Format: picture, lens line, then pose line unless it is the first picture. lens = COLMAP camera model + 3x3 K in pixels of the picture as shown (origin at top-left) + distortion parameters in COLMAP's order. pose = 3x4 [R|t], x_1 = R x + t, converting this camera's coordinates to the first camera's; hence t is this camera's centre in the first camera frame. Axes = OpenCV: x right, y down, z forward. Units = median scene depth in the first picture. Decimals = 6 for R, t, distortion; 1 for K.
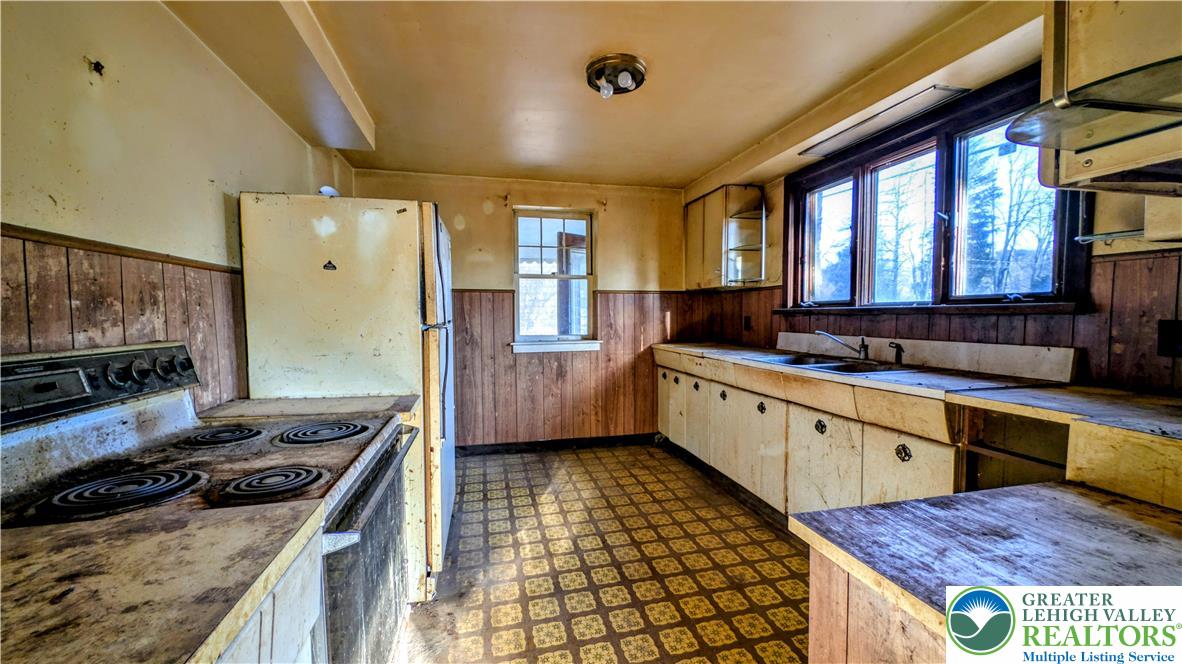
lens RADIAL K [[451.2, 0, 590.9], [0, 451.2, 337.7], [0, 0, 1]] dist [0.001402, 0.000043]
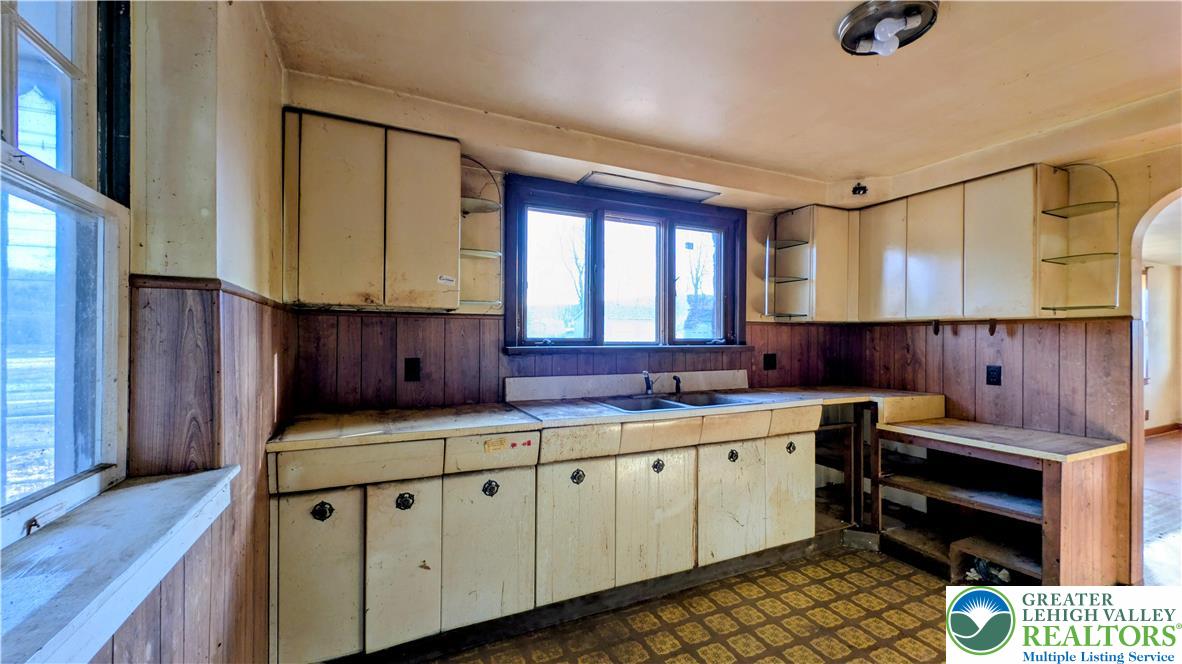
lens RADIAL K [[451.2, 0, 590.9], [0, 451.2, 337.7], [0, 0, 1]] dist [0.001402, 0.000043]
pose [[-0.182340, 0.009095, 0.983193, -0.433539], [0.049115, 0.998793, -0.000131, -0.091240], [-0.982008, 0.048266, -0.182567, 1.283297]]
